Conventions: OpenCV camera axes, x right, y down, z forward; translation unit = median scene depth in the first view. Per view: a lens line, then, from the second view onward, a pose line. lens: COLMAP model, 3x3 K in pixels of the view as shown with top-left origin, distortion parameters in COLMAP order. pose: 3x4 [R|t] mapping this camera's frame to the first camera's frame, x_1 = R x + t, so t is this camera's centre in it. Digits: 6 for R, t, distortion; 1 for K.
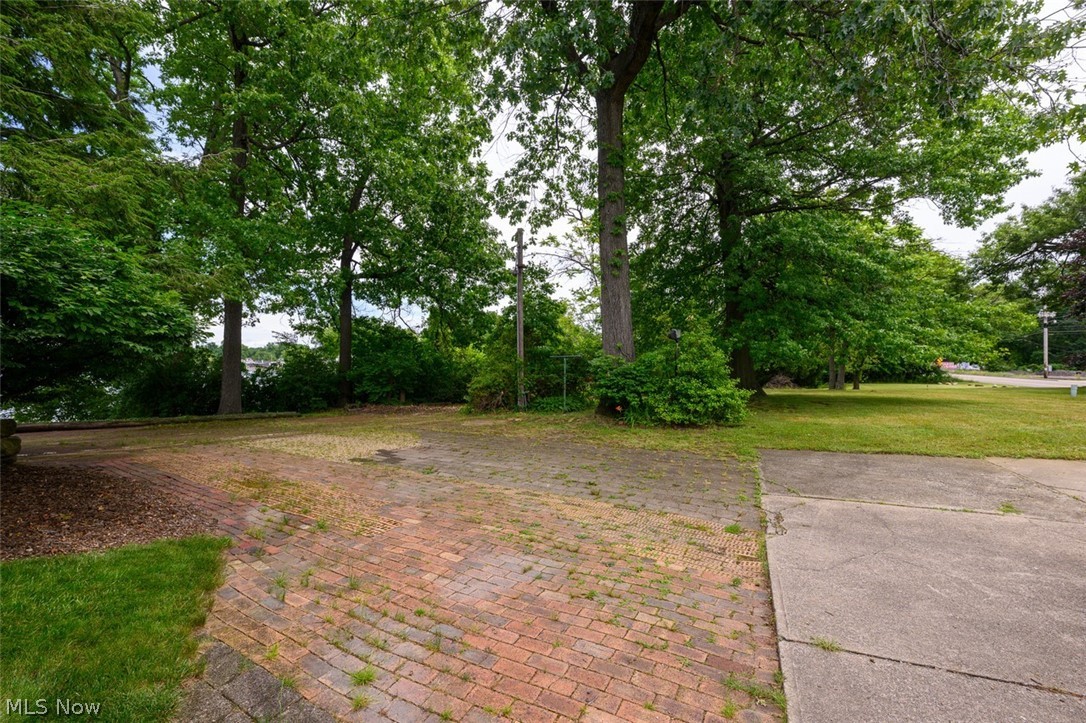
lens RADIAL K [[454.2, 0, 528.8], [0, 454.2, 359.4], [0, 0, 1]] dist [-0.002189, 0.000056]
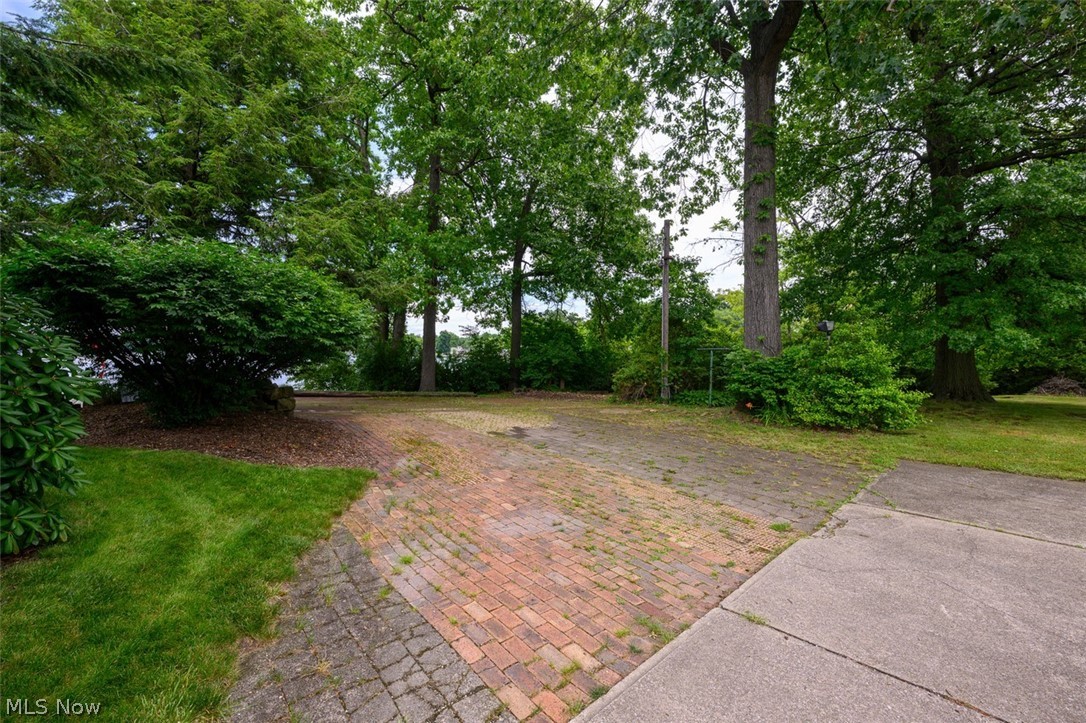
lens RADIAL K [[454.2, 0, 528.8], [0, 454.2, 359.4], [0, 0, 1]] dist [-0.002189, 0.000056]
pose [[0.916838, 0.021706, -0.398670, 0.106632], [-0.012845, 0.999608, 0.024884, -0.003570], [0.399053, -0.017693, 0.916757, -0.040069]]
